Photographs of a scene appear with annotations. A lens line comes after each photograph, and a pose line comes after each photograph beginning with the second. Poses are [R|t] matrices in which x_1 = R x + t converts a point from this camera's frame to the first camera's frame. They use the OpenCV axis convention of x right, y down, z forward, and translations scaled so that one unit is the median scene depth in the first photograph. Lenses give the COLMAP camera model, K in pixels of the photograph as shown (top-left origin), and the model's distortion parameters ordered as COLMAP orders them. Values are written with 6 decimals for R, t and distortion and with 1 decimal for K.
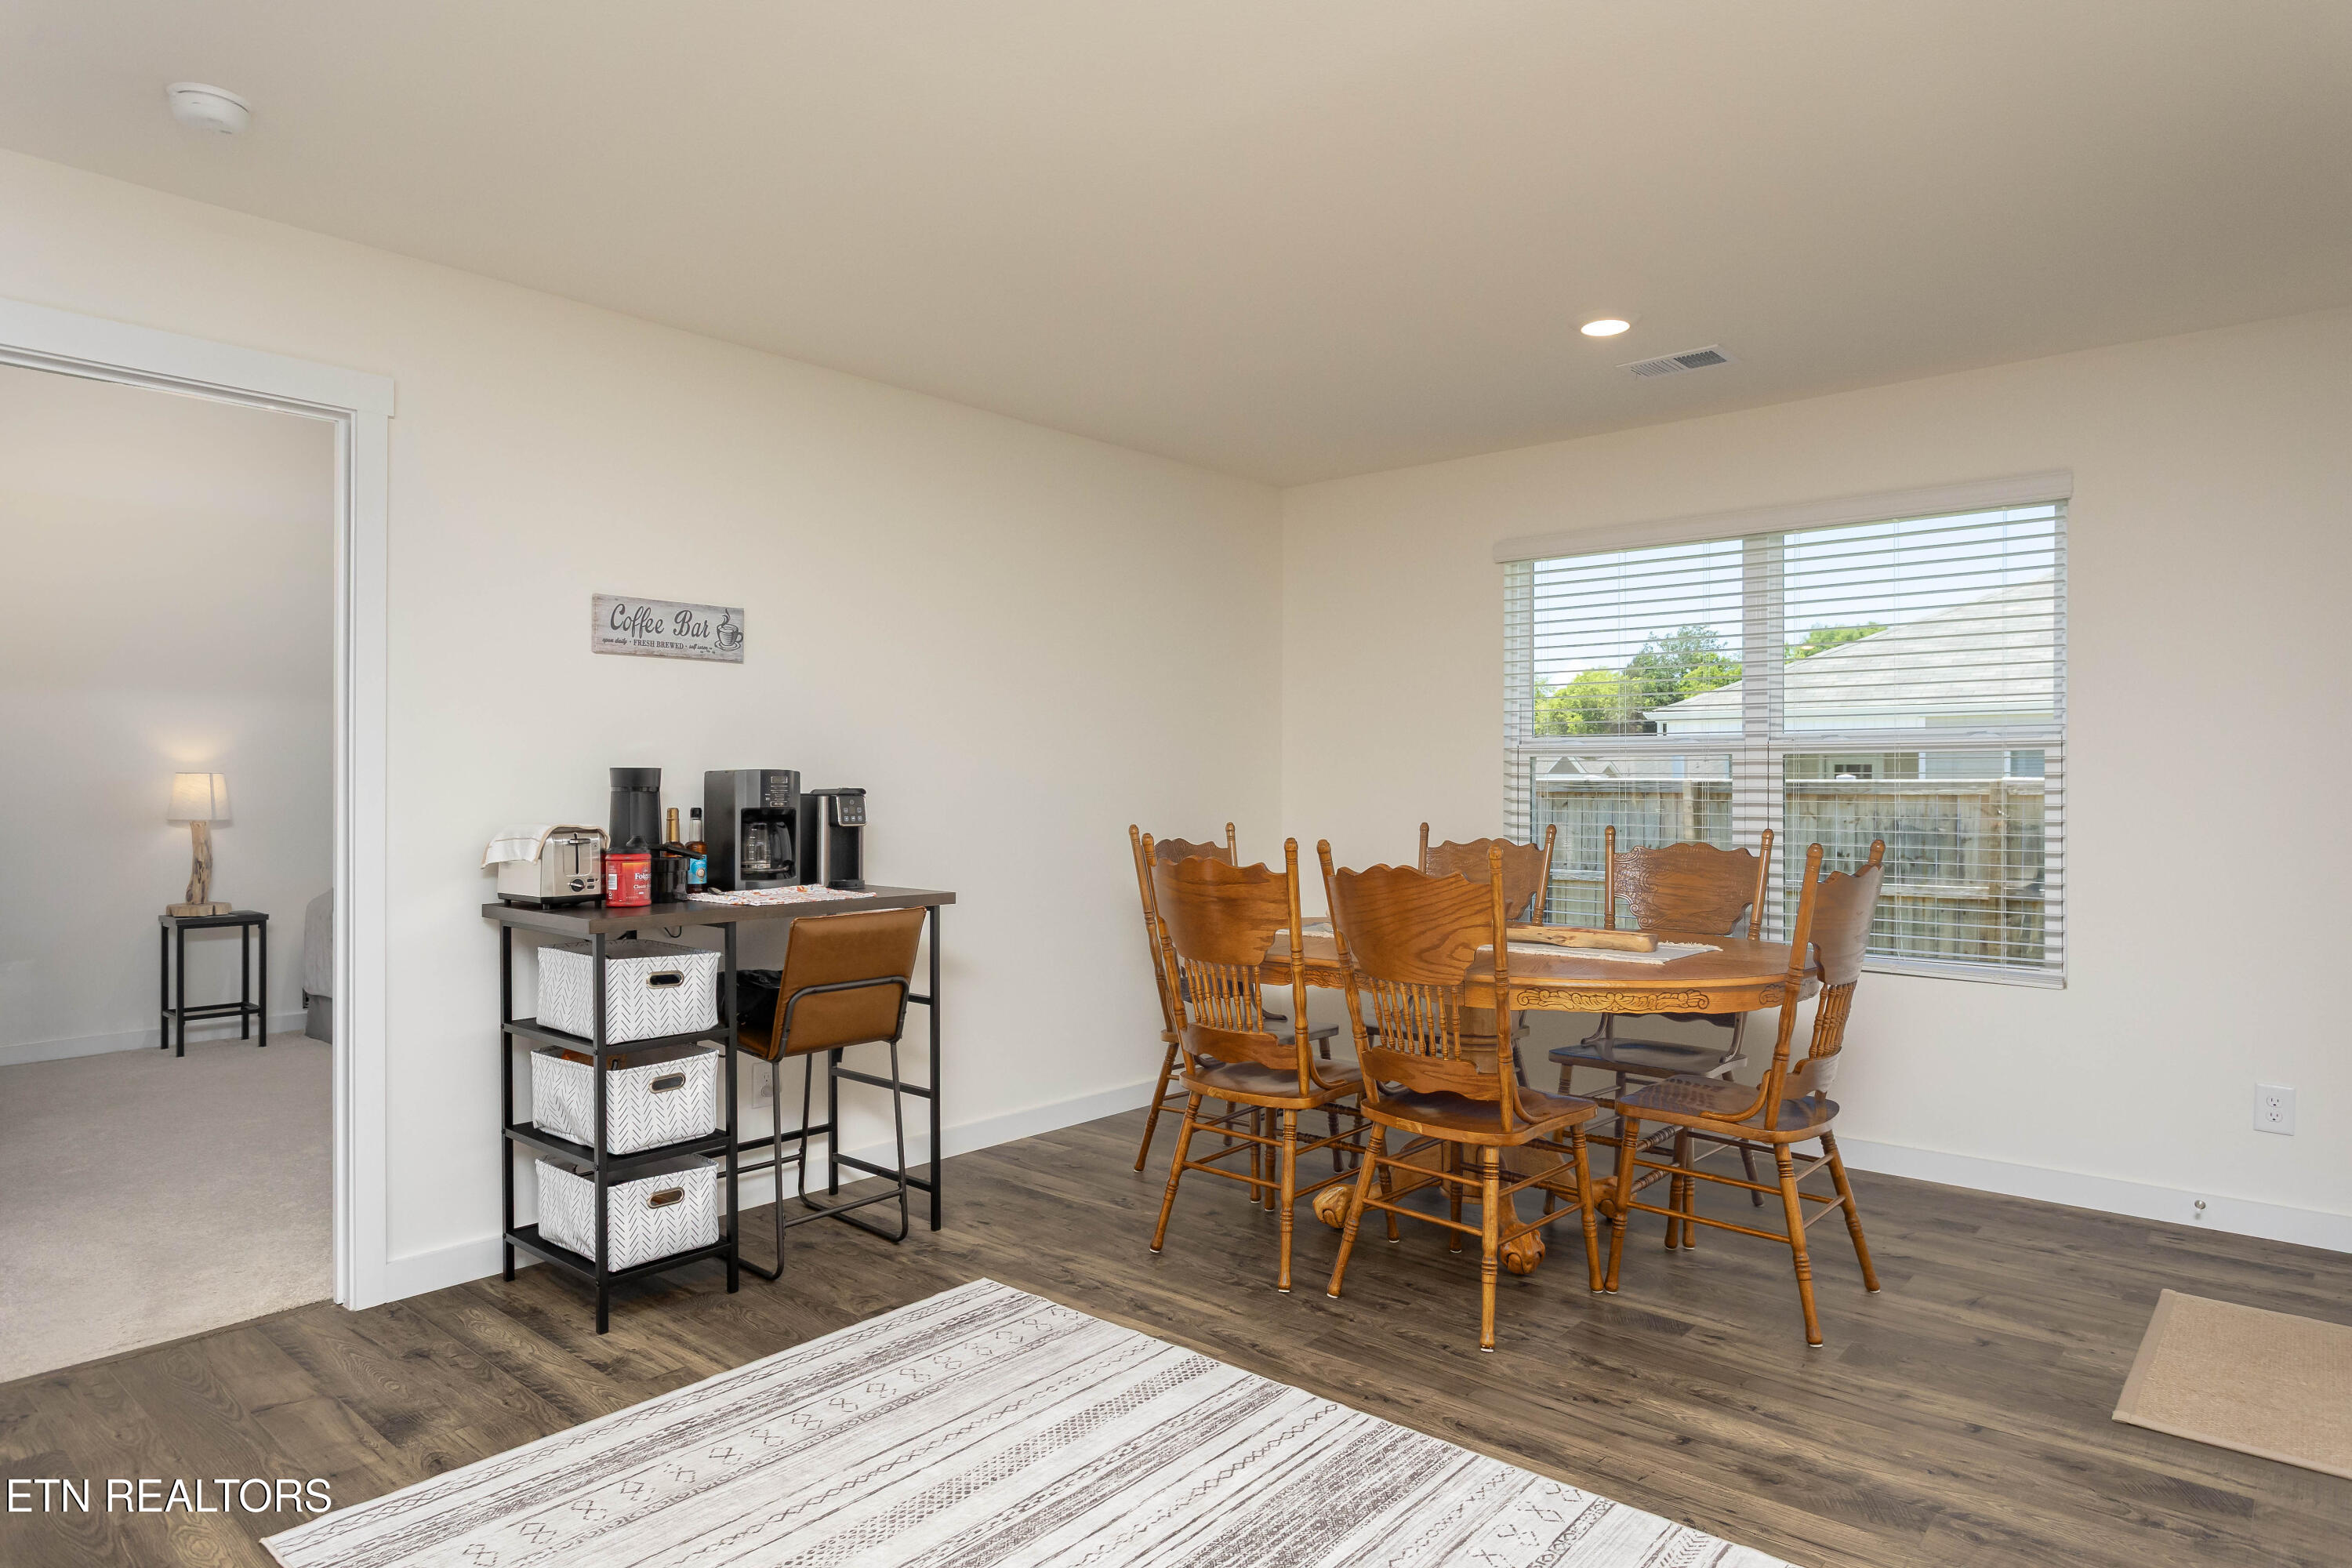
lens RADIAL K [[1321.4, 0, 1176.0], [0, 1321.4, 784.0], [0, 0, 1]] dist [-0.001468, 0.000790]
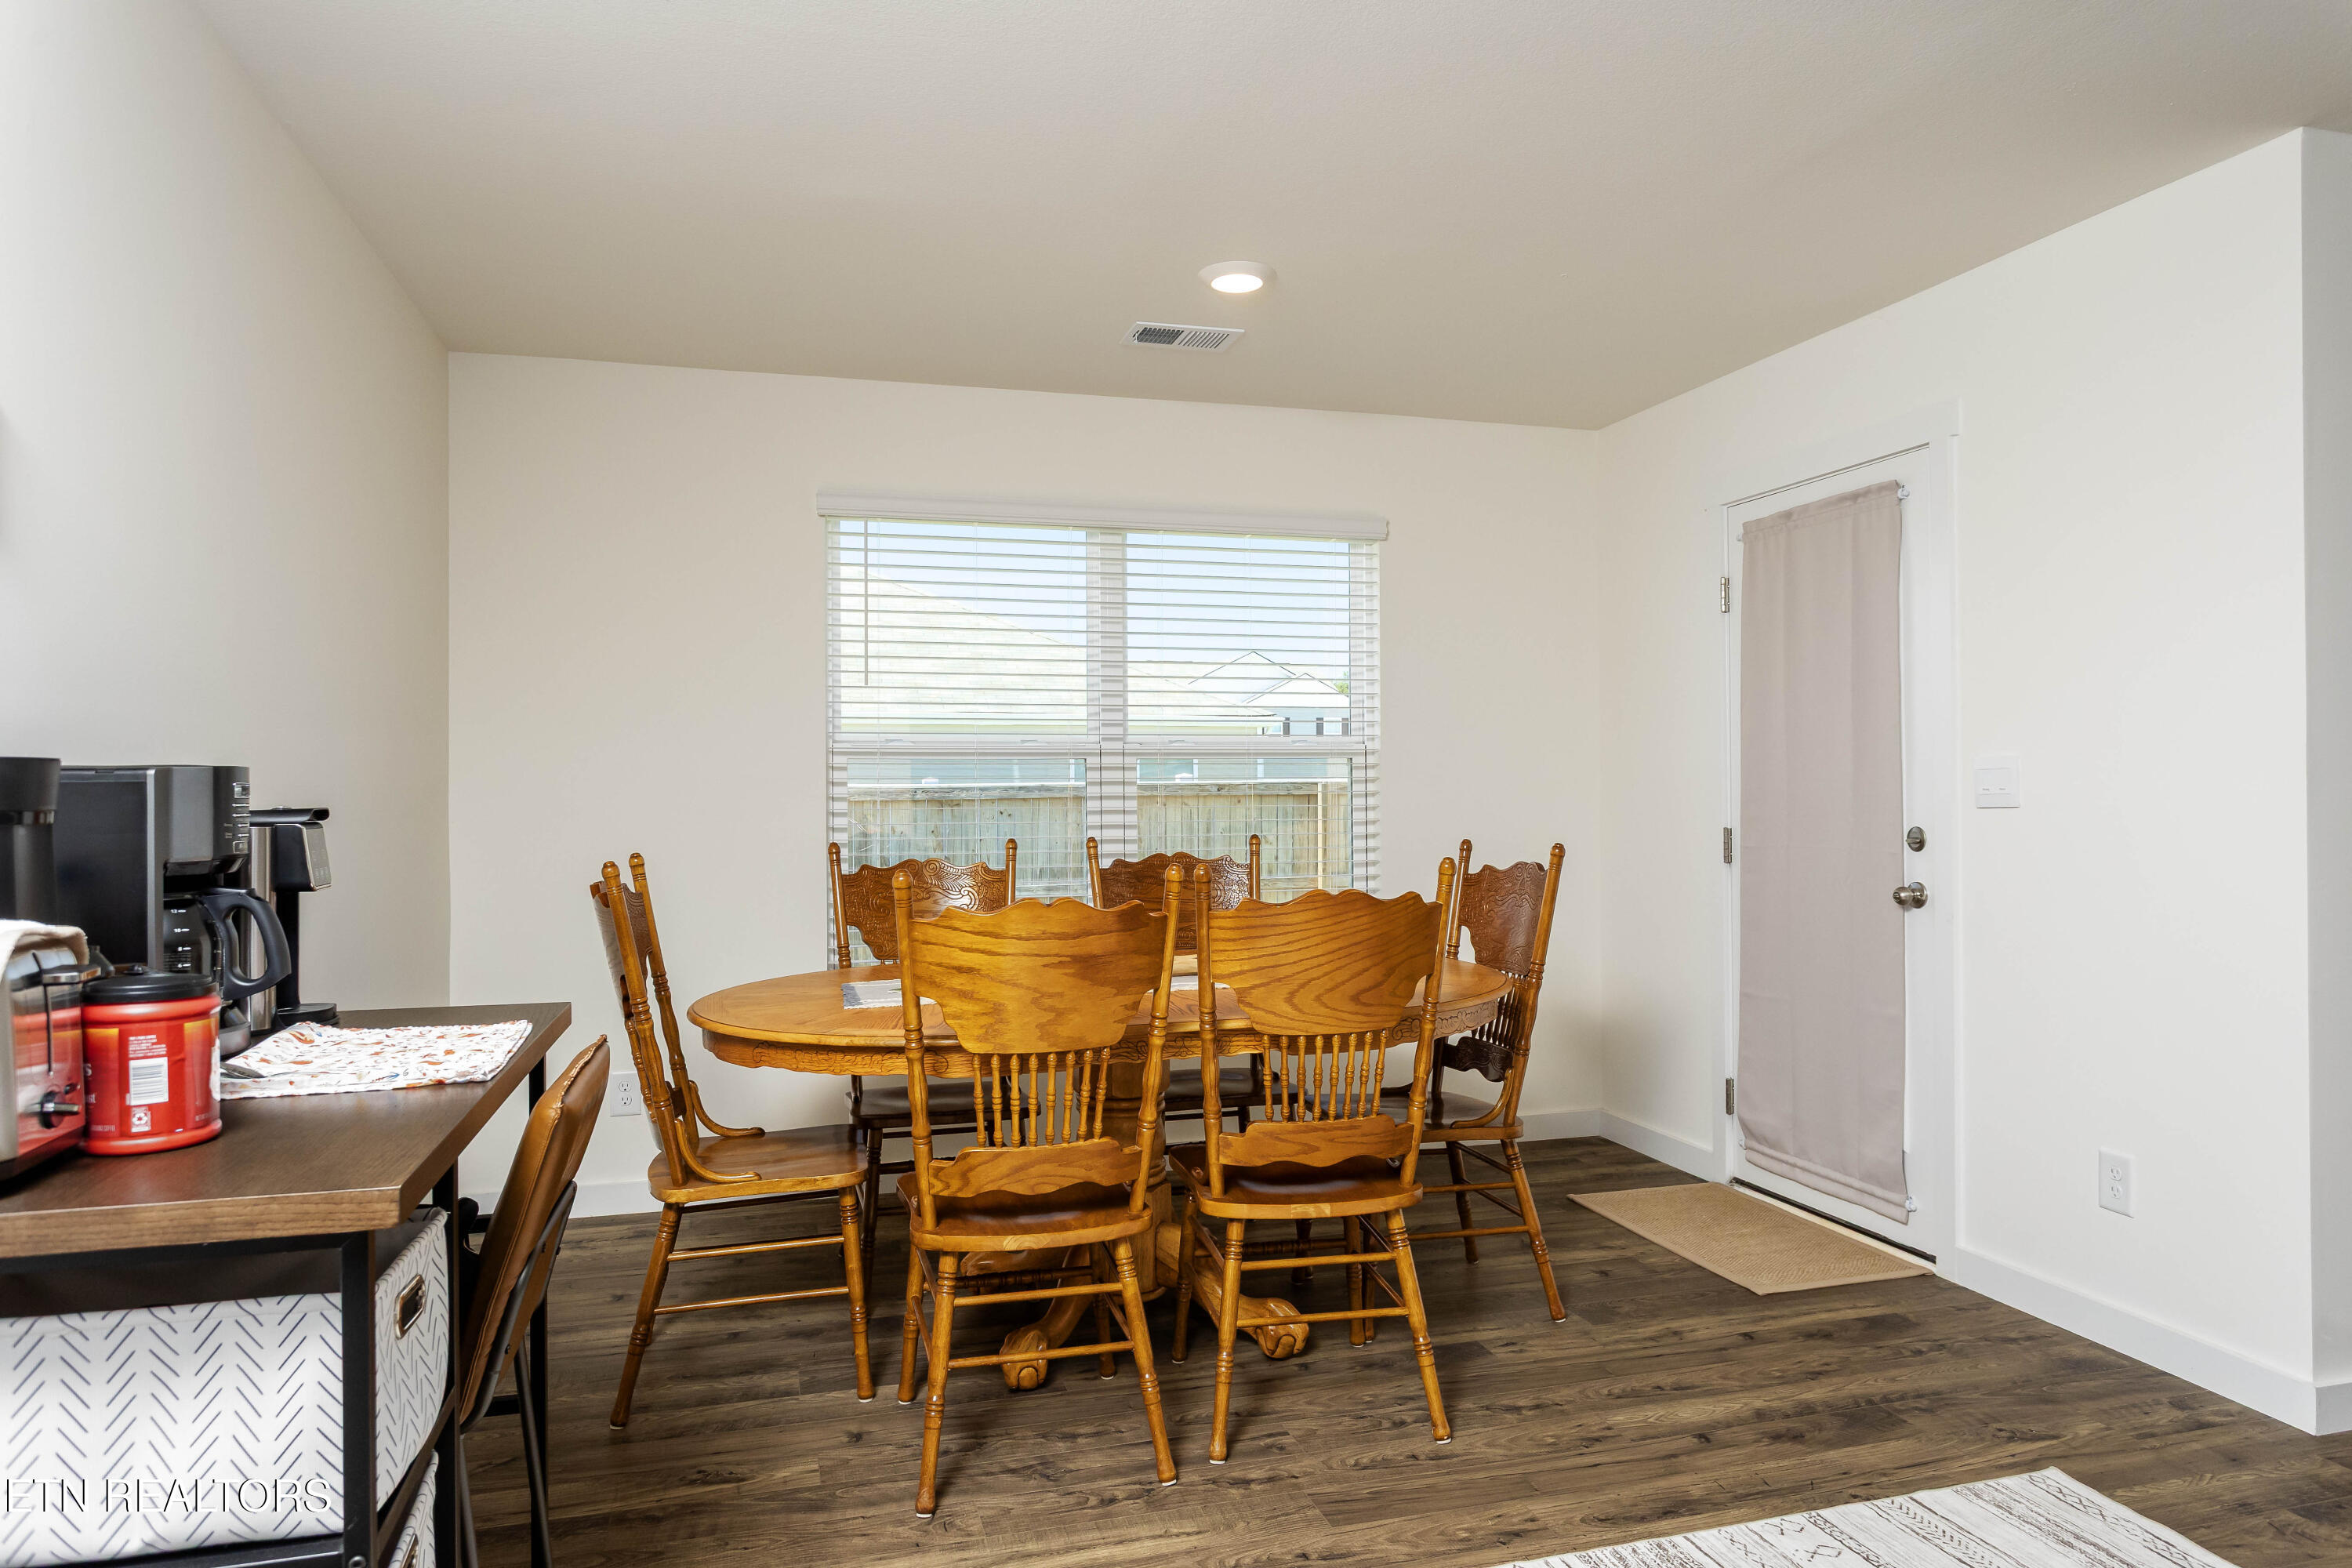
lens RADIAL K [[1441.3, 0, 1176.0], [0, 1441.3, 784.0], [0, 0, 1]] dist [-0.000682, 0.000937]
pose [[0.558902, -0.001481, 0.829232, -0.643356], [0.004917, 0.999987, -0.001528, -0.003446], [-0.829219, 0.004932, 0.558902, 0.608508]]
